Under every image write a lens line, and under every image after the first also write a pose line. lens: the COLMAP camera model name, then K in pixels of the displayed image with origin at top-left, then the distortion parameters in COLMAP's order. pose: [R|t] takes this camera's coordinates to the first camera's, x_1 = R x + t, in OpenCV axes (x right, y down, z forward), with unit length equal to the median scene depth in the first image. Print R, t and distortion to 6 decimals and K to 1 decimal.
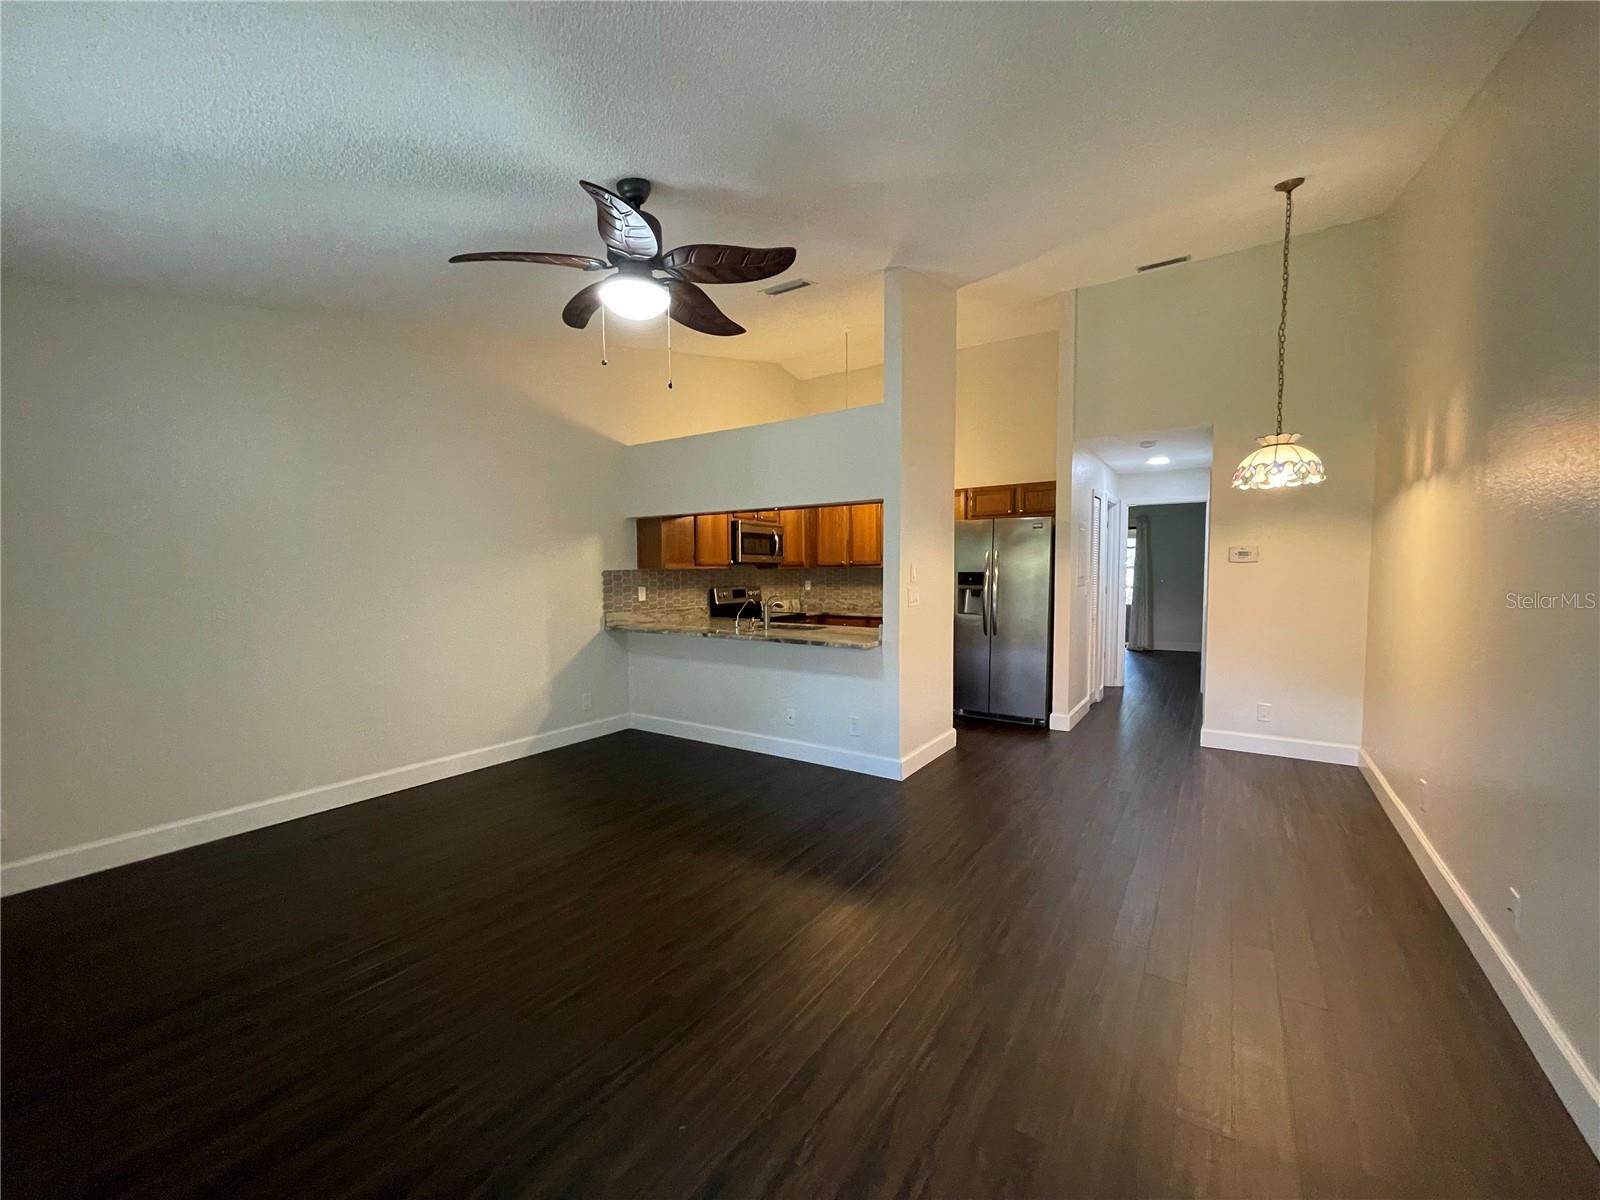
lens RADIAL K [[643.3, 0, 790.1], [0, 643.3, 609.9], [0, 0, 1]] dist [-0.006930, 0.002500]
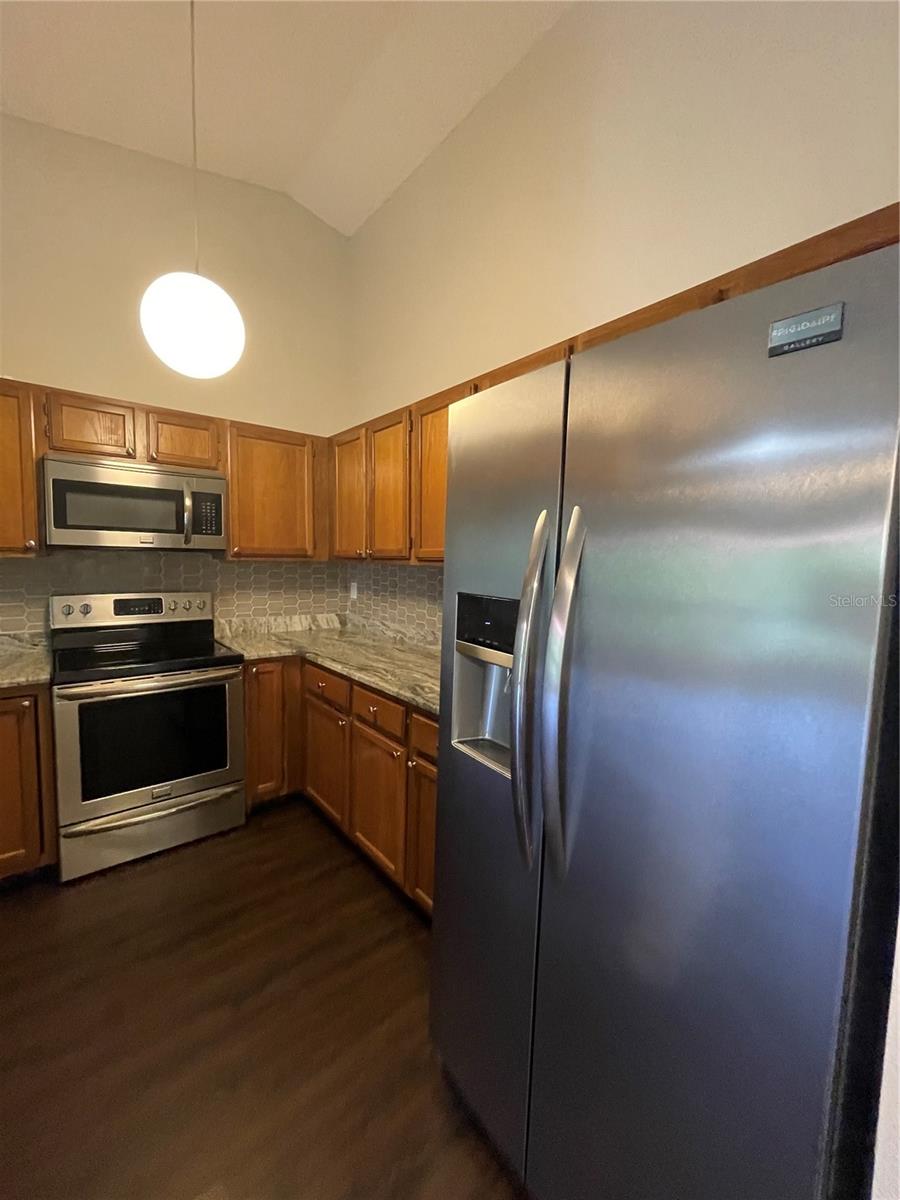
lens RADIAL K [[482.5, 0, 442.0], [0, 482.5, 596.6], [0, 0, 1]] dist [-0.006930, 0.002500]
pose [[0.955858, 0.049419, -0.289643, 0.346324], [-0.045564, 0.998760, 0.020044, -0.067519], [0.290275, -0.005962, 0.956925, 0.891854]]
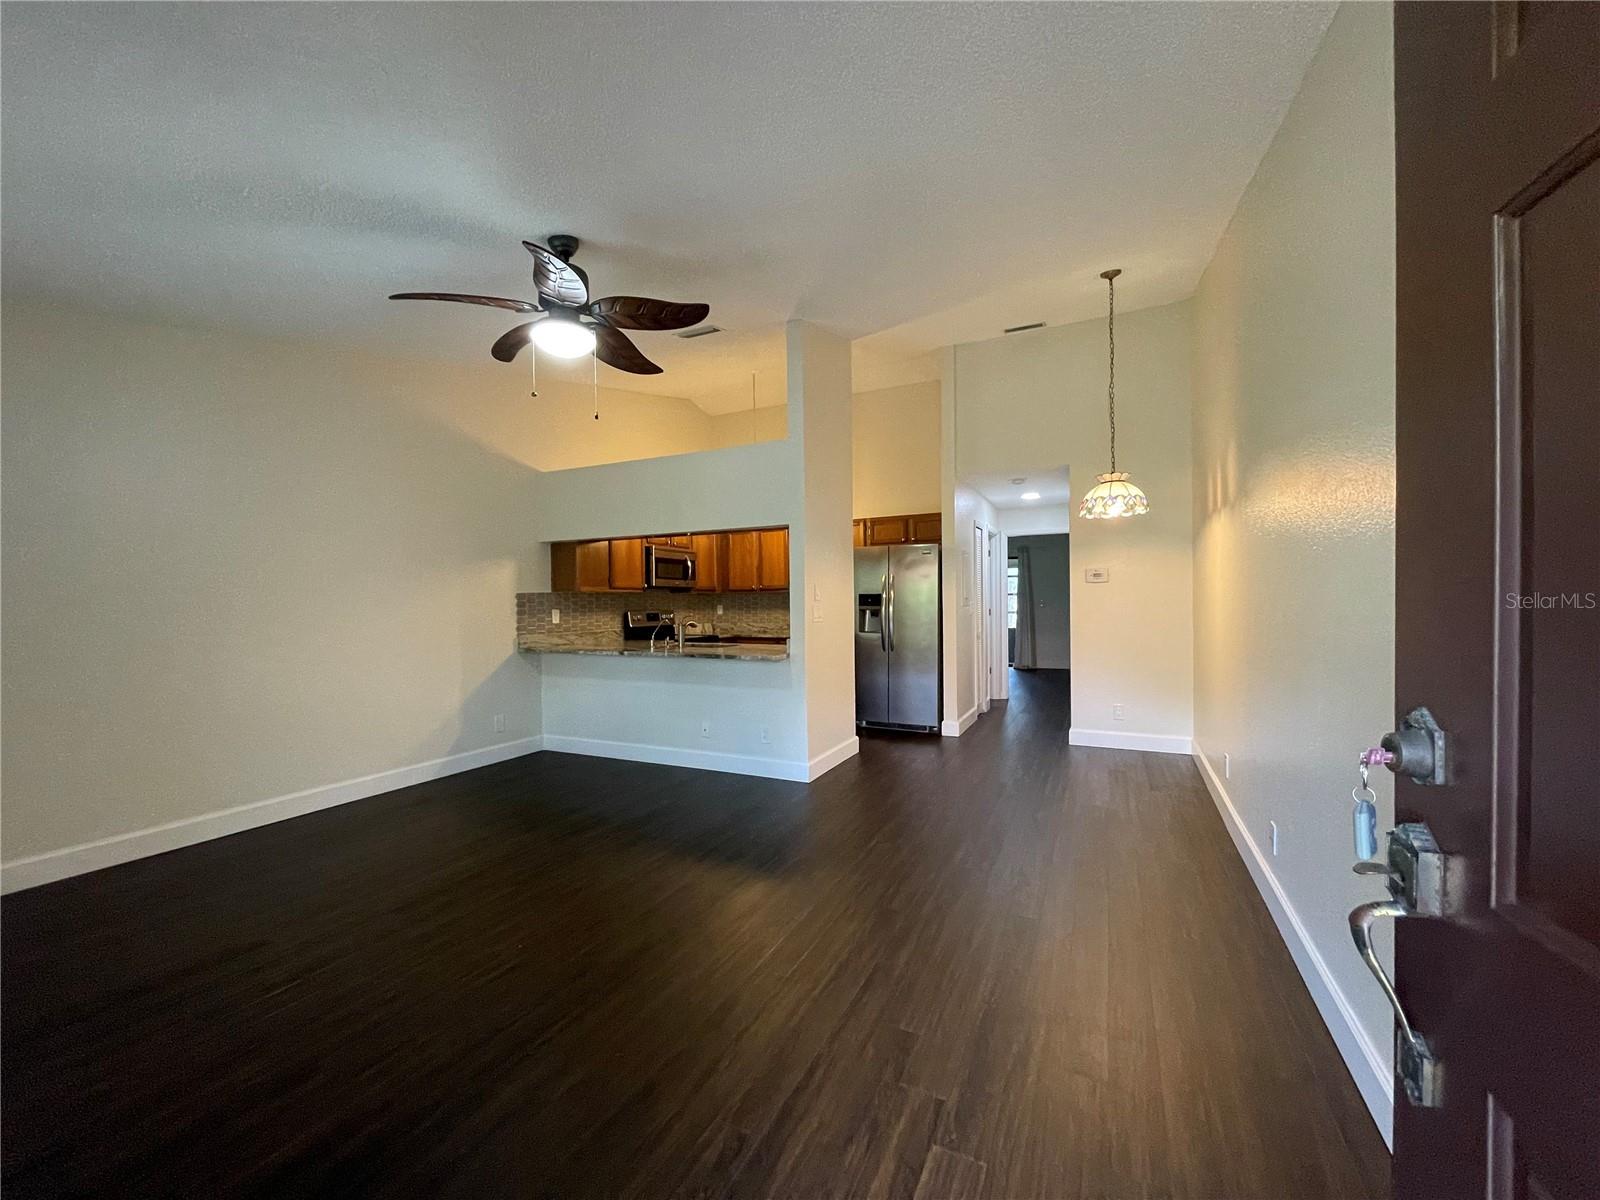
lens RADIAL K [[643.3, 0, 791.5], [0, 643.3, 607.8], [0, 0, 1]] dist [-0.006930, 0.002500]
pose [[0.990163, -0.006455, 0.139772, -0.003711], [0.014009, 0.998489, -0.053132, 0.022399], [-0.139218, 0.054567, 0.988757, -0.063497]]
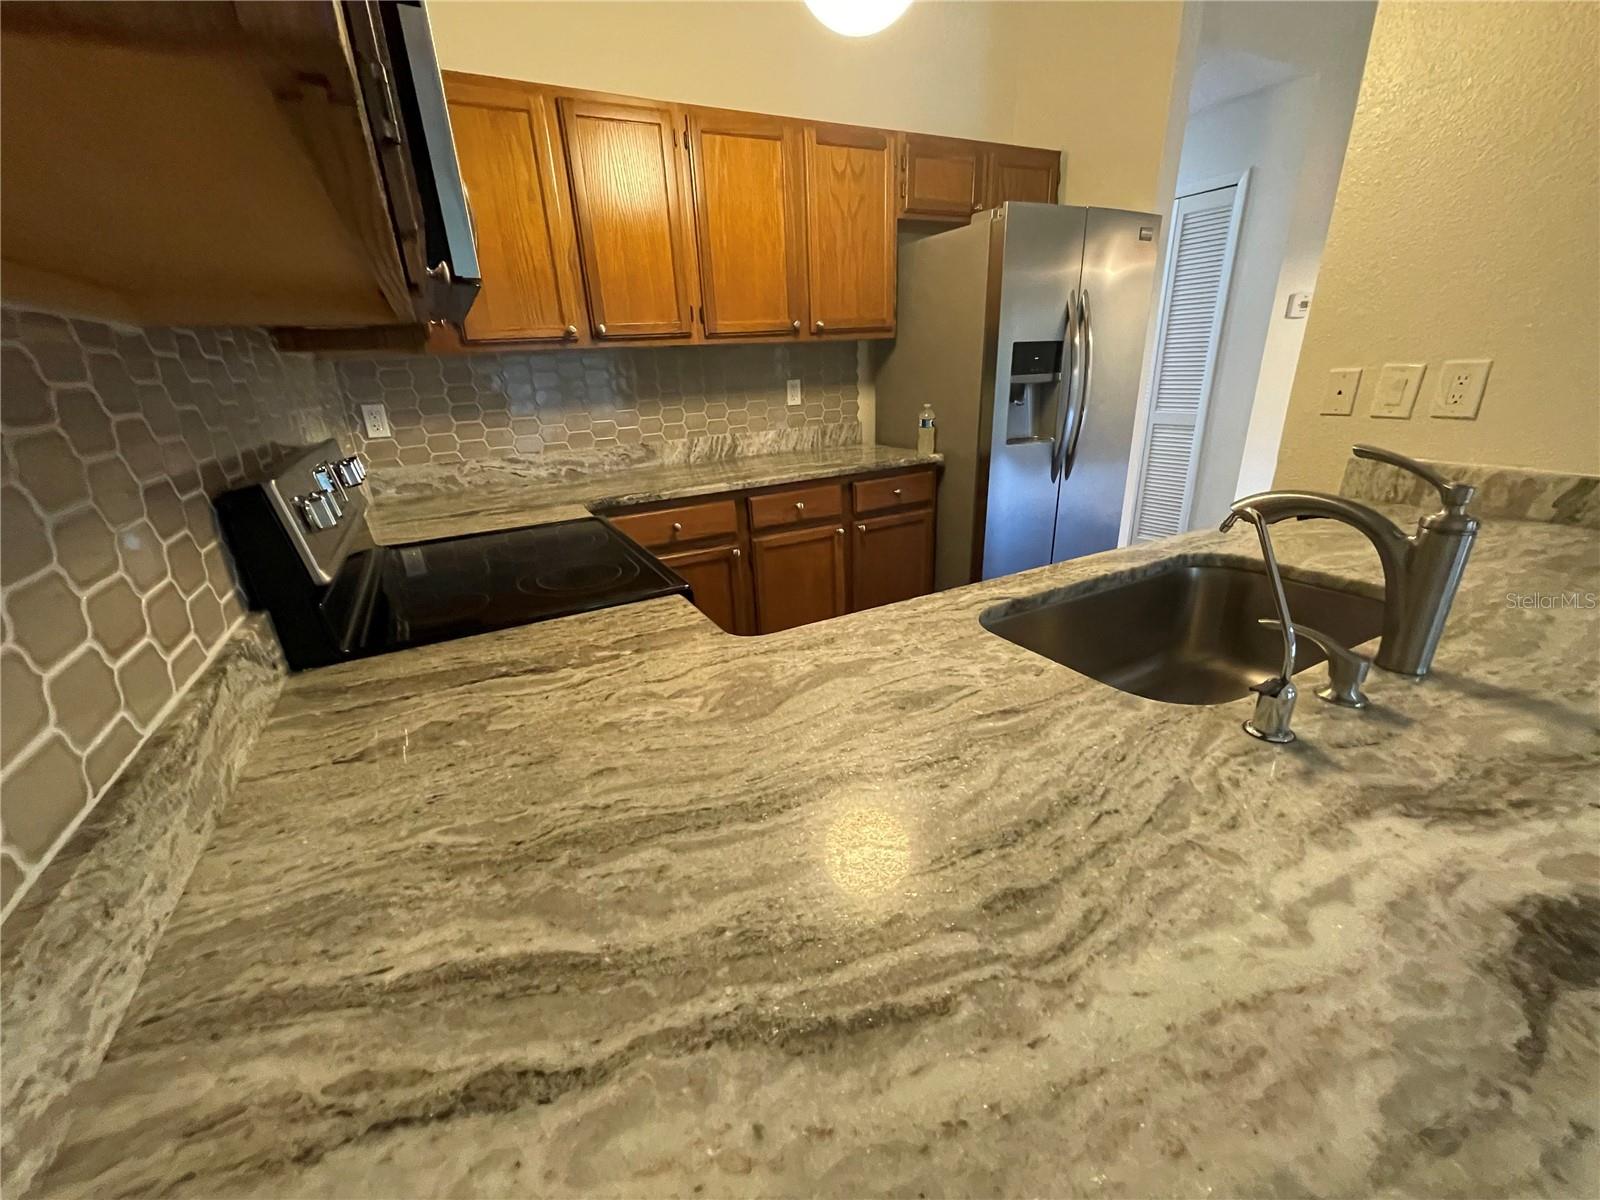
lens RADIAL K [[643.3, 0, 789.4], [0, 643.3, 613.0], [0, 0, 1]] dist [-0.006930, 0.002500]
pose [[0.474505, -0.332638, 0.814983, -0.228390], [0.096667, 0.939943, 0.327358, -0.049686], [-0.874929, -0.076551, 0.478163, 1.014594]]
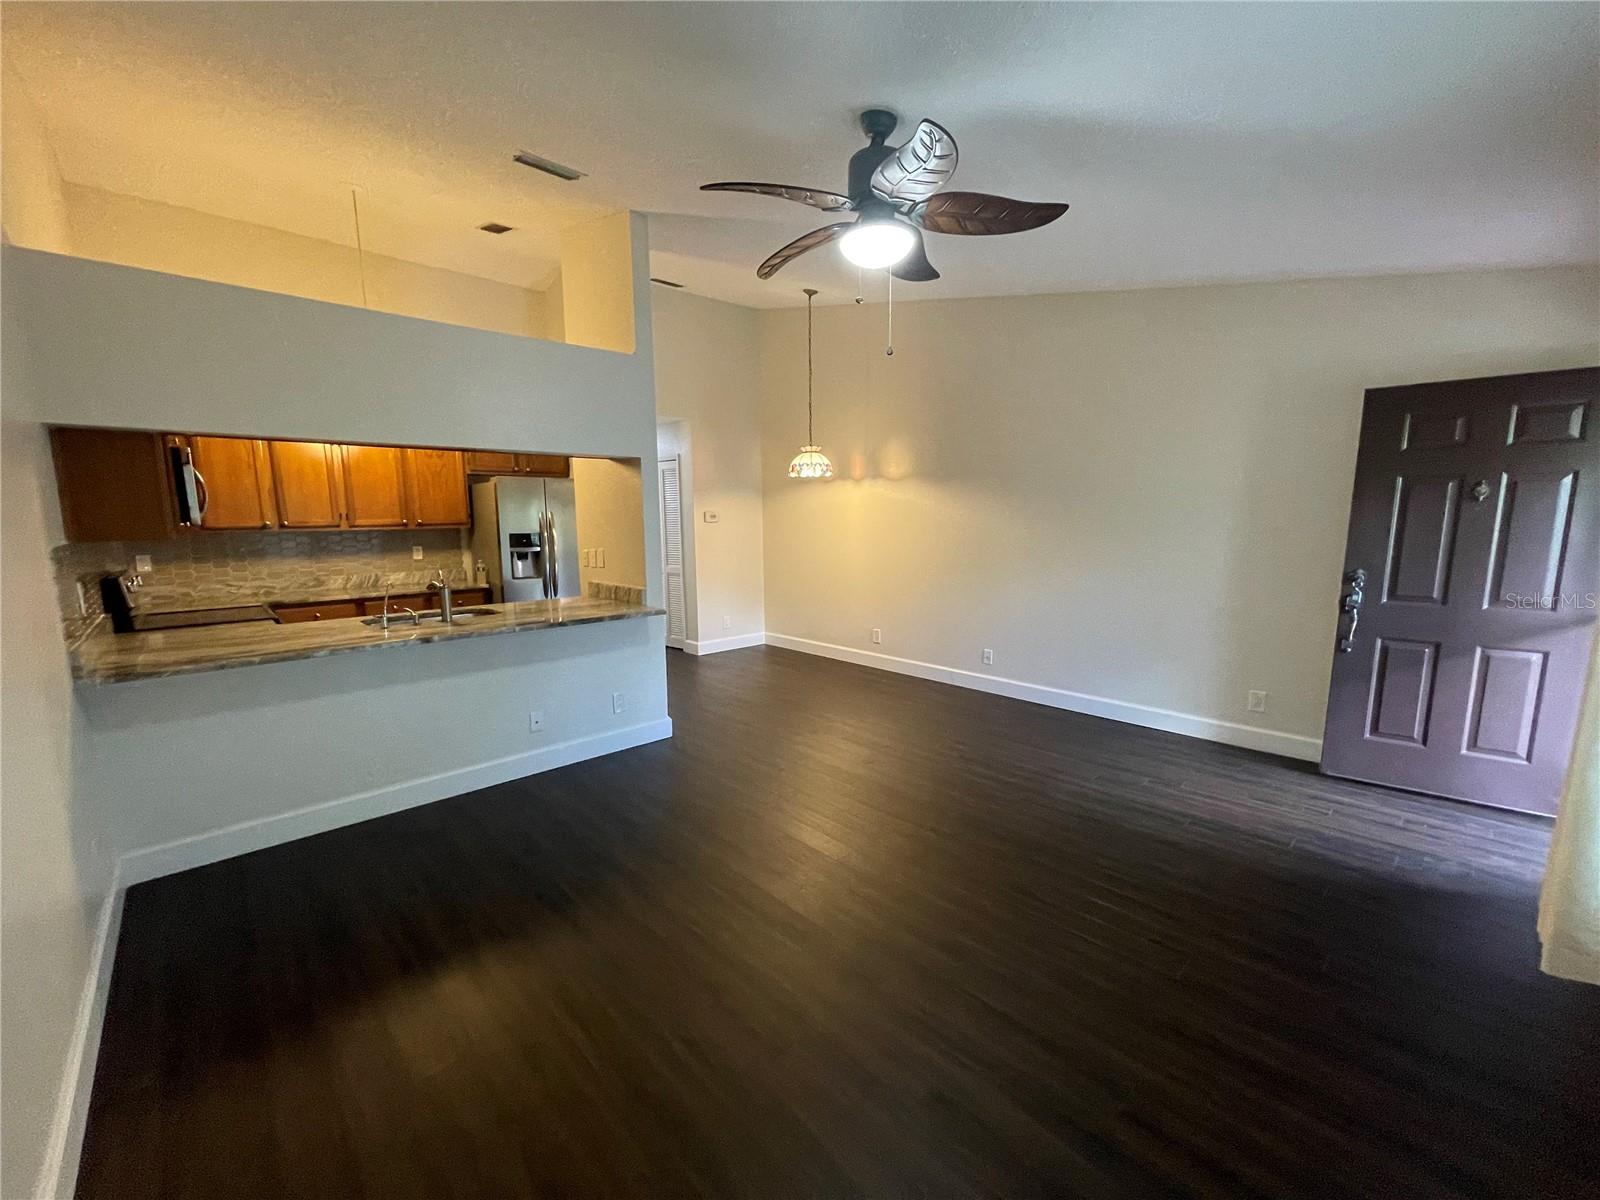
lens RADIAL K [[643.3, 0, 795.0], [0, 643.3, 609.7], [0, 0, 1]] dist [-0.006930, 0.002500]
pose [[0.223562, -0.135715, 0.965195, -0.598109], [0.068690, 0.989990, 0.123291, -0.041399], [-0.972266, 0.038736, 0.230647, 0.445887]]
